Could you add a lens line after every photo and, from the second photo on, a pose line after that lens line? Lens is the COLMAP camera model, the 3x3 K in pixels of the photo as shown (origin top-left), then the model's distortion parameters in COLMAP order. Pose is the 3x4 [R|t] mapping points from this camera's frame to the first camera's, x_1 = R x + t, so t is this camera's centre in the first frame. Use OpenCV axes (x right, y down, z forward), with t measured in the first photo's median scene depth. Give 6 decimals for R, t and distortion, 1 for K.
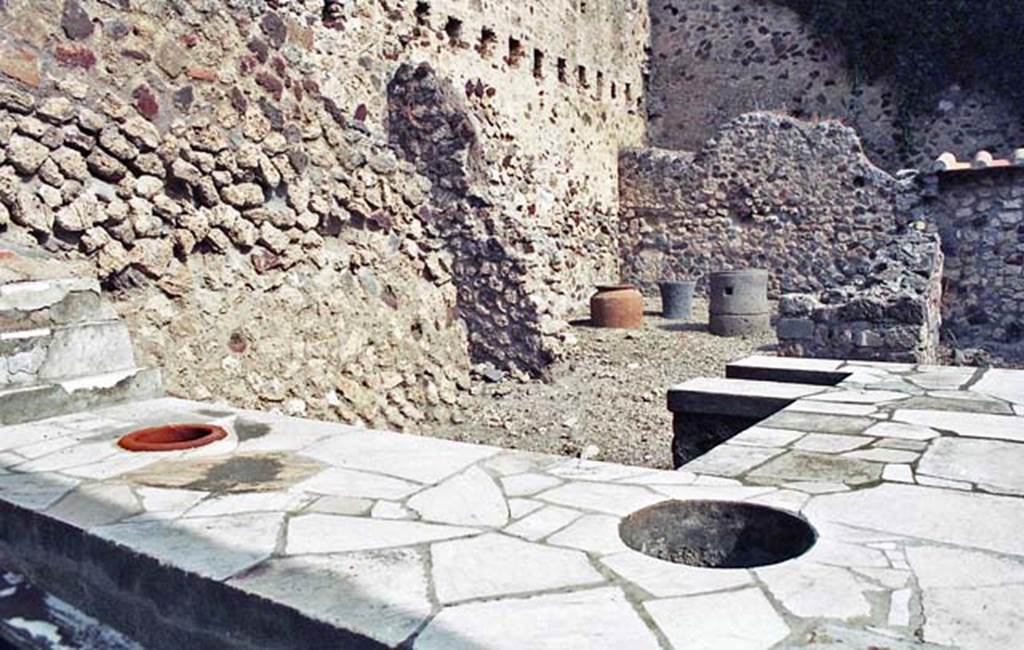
lens RADIAL K [[826.3, 0, 512.0], [0, 826.3, 325.0], [0, 0, 1]] dist [-0.151875, 0.108769]
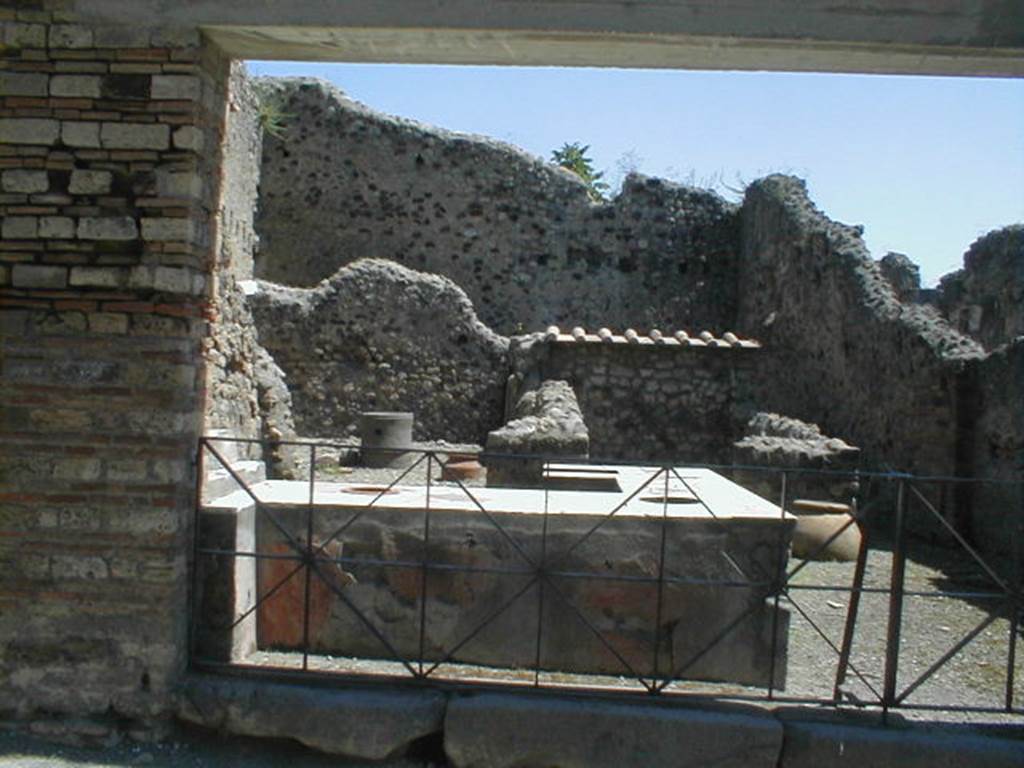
lens RADIAL K [[1047.0, 0, 531.3], [0, 1047.0, 380.9], [0, 0, 1]] dist [-0.187005, 0.270142]
pose [[0.821666, 0.058477, 0.566961, -0.313843], [-0.002080, 0.995024, -0.099613, 0.026417], [-0.569965, 0.080669, 0.817700, -0.250358]]
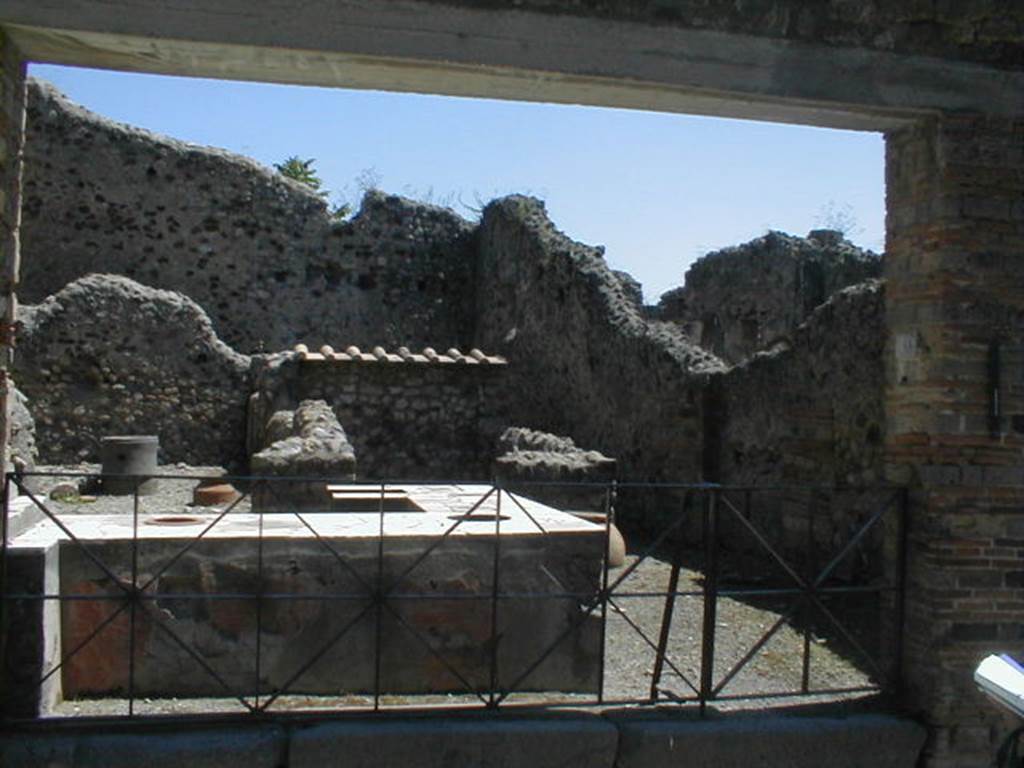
lens RADIAL K [[1047.0, 0, 531.3], [0, 1047.0, 380.9], [0, 0, 1]] dist [-0.187005, 0.270142]
pose [[0.636314, 0.055938, 0.769399, -0.353901], [0.043049, 0.993238, -0.107815, 0.023038], [-0.770228, 0.101726, 0.629604, -0.223589]]
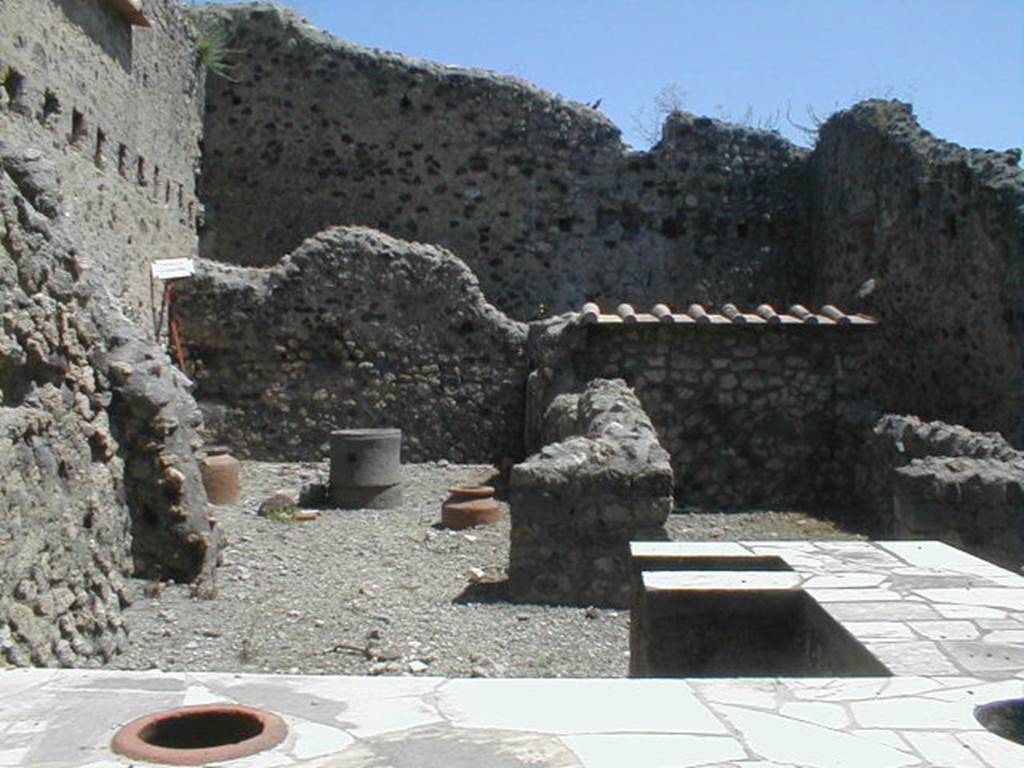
lens RADIAL K [[1047.0, 0, 531.3], [0, 1047.0, 380.9], [0, 0, 1]] dist [-0.187005, 0.270142]
pose [[0.826848, 0.030716, 0.561586, -0.140206], [0.027820, 0.995052, -0.095384, -0.010391], [-0.561737, 0.094491, 0.821902, 0.037135]]
